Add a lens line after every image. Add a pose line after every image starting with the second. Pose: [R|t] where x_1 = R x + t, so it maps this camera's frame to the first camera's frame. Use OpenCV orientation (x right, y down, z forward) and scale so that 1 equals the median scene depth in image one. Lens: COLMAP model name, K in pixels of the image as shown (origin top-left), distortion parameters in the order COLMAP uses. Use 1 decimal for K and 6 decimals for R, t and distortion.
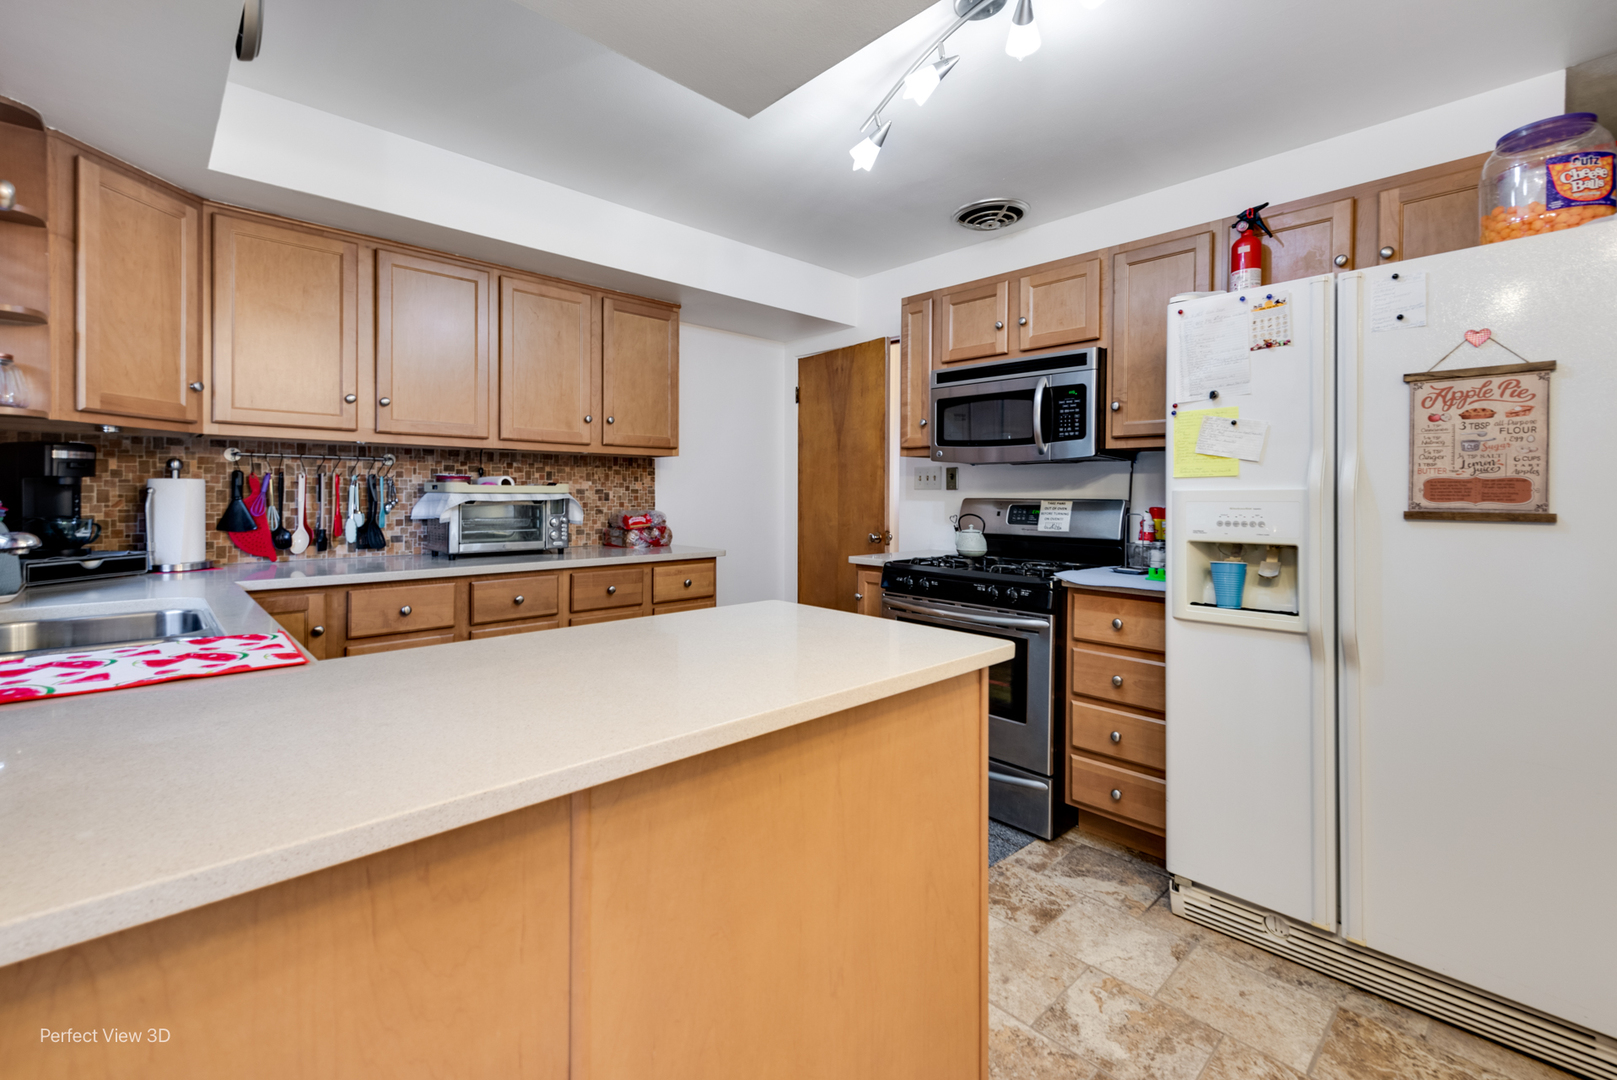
lens RADIAL K [[702.8, 0, 776.2], [0, 702.8, 494.4], [0, 0, 1]] dist [0.005242, -0.000030]
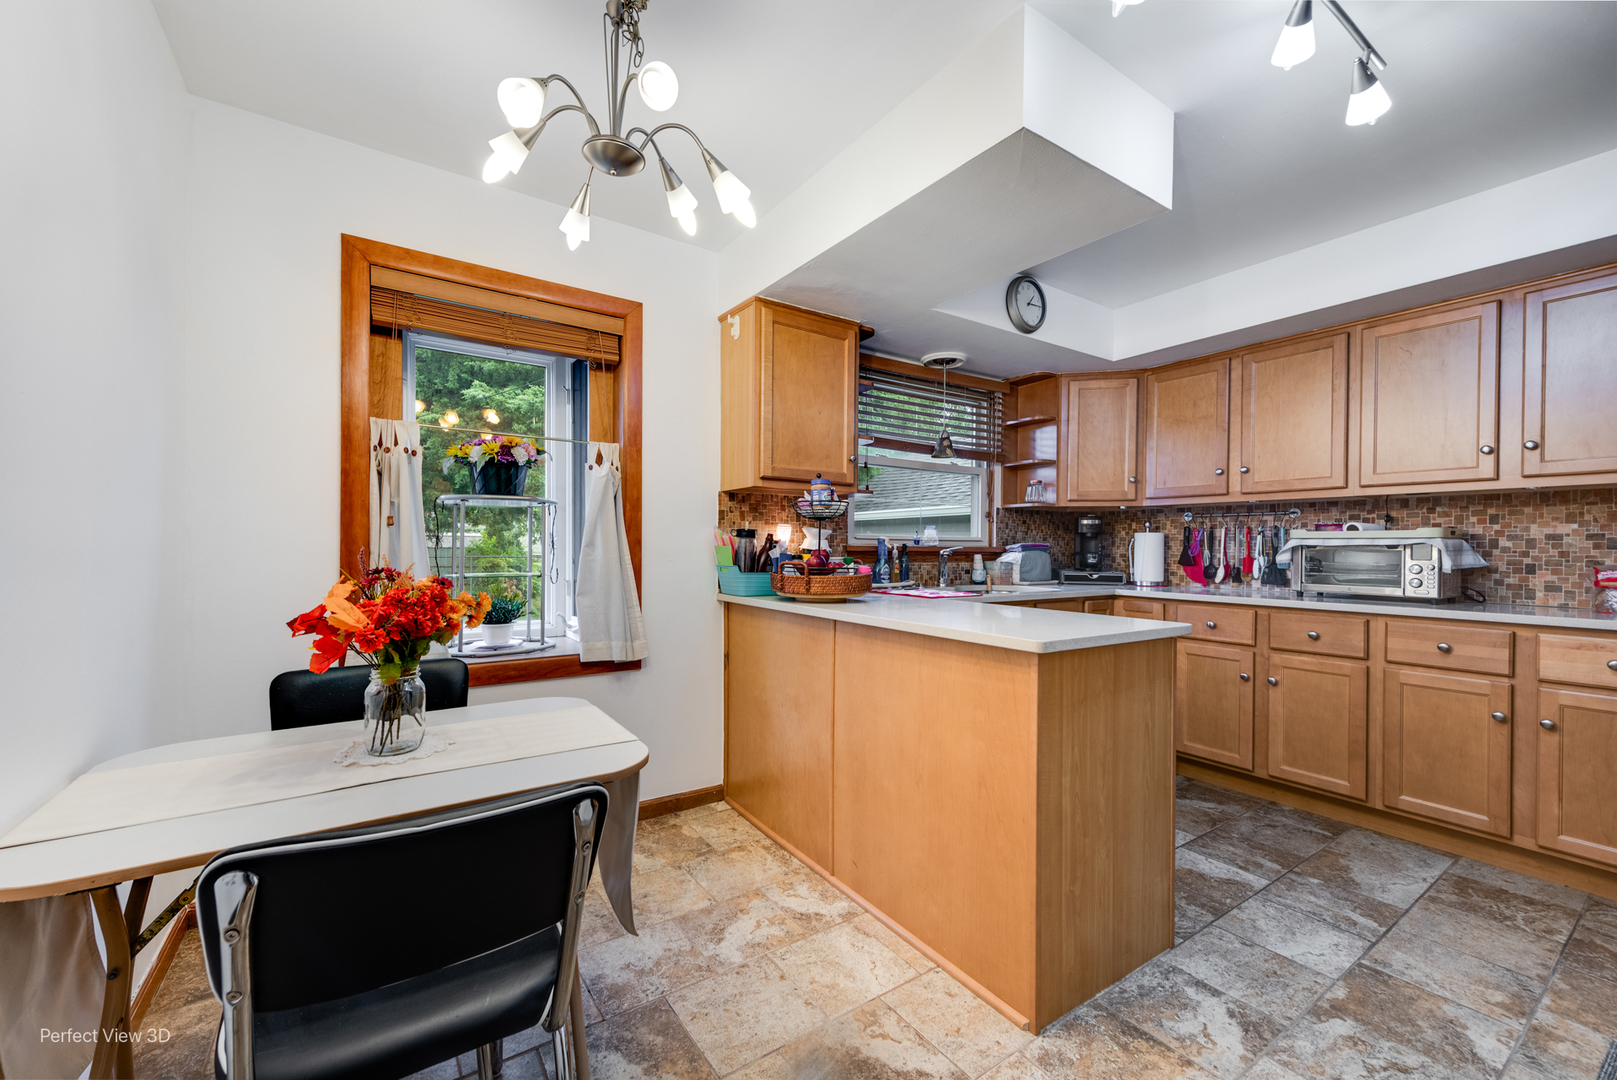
lens RADIAL K [[642.6, 0, 807.3], [0, 642.6, 547.9], [0, 0, 1]] dist [0.000655, 0.000055]
pose [[-0.152059, -0.002321, -0.988369, 0.714360], [-0.009077, 0.999958, -0.000951, 0.020948], [0.988330, 0.008826, -0.152074, 0.361118]]
